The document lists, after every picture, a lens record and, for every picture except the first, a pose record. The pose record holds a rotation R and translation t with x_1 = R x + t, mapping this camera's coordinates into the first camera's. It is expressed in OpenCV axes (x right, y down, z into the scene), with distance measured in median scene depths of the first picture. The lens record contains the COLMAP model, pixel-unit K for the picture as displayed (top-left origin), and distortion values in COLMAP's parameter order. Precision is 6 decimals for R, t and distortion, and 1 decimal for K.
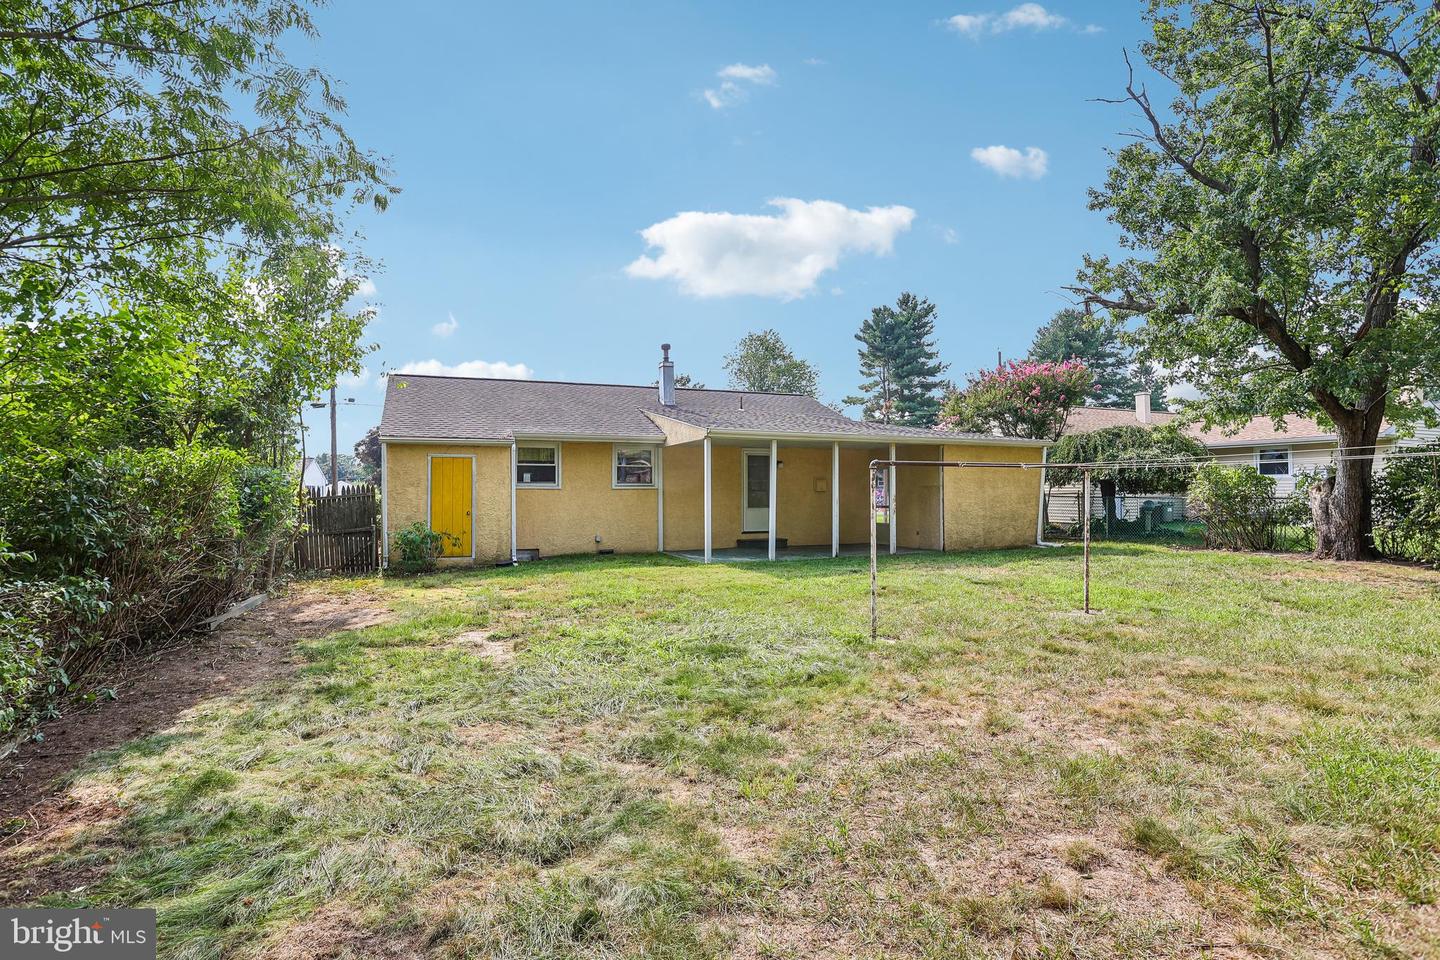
lens RADIAL K [[767.6, 0, 720.0], [0, 767.6, 480.0], [0, 0, 1]] dist [0.000384, -0.000082]
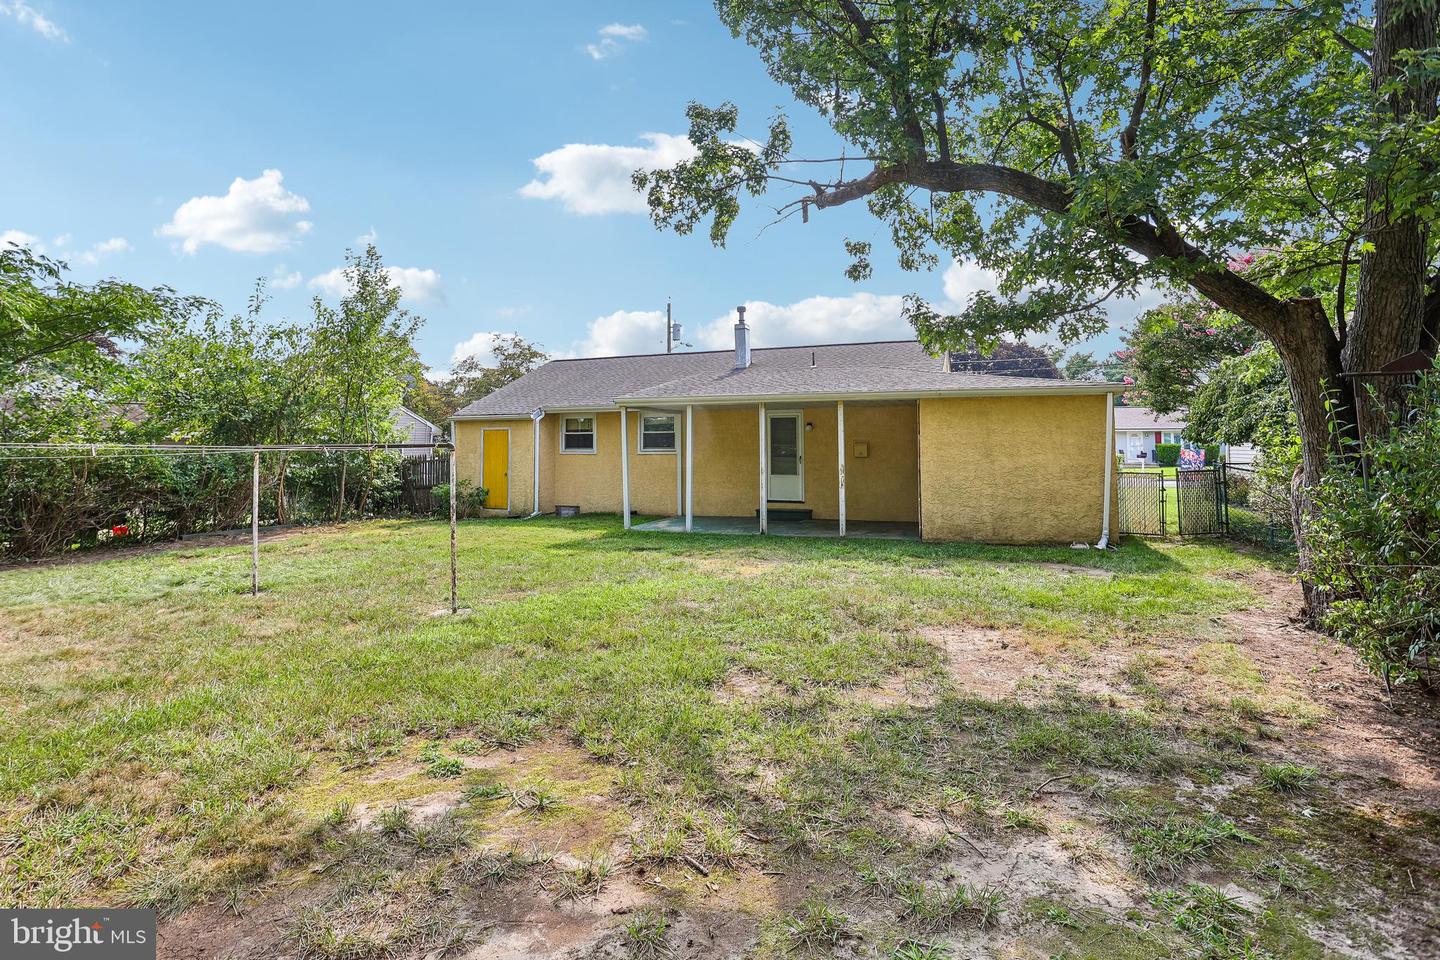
lens RADIAL K [[775.7, 0, 717.9], [0, 775.7, 436.5], [0, 0, 1]] dist [-0.001013, -0.000135]
pose [[0.692462, -0.009876, -0.721386, 0.760858], [0.012397, 0.999922, -0.001790, -0.010367], [0.721347, -0.007704, 0.692531, 0.354268]]
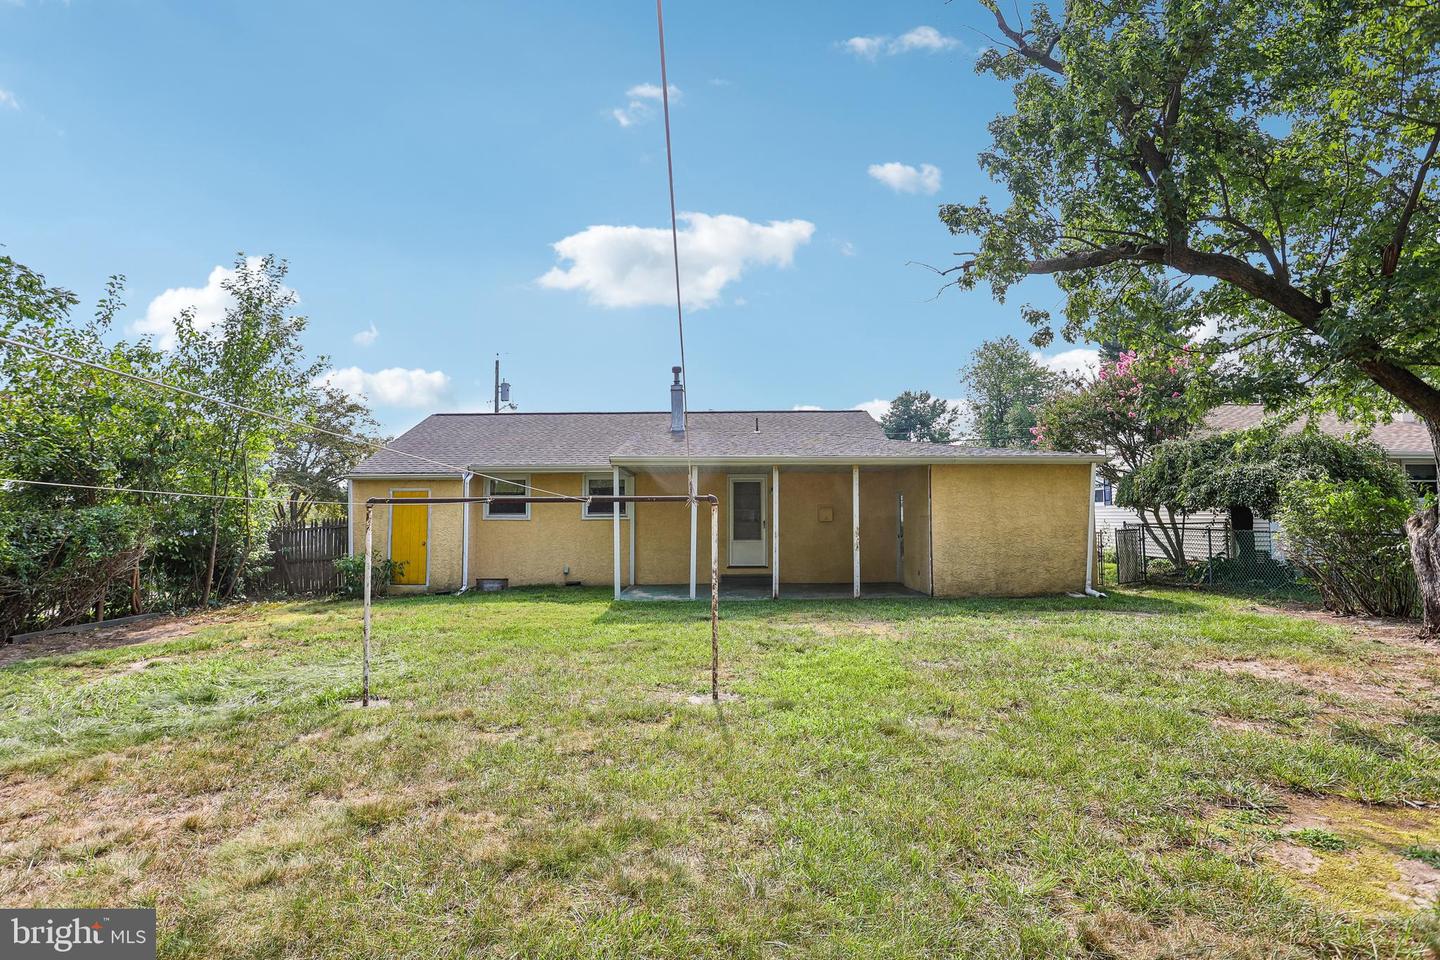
lens RADIAL K [[765.9, 0, 731.6], [0, 765.9, 499.3], [0, 0, 1]] dist [-0.037273, 0.000067]
pose [[0.911580, -0.011856, -0.410952, 0.463499], [0.009541, 0.999925, -0.007682, -0.005520], [0.411012, 0.003082, 0.911625, 0.200243]]
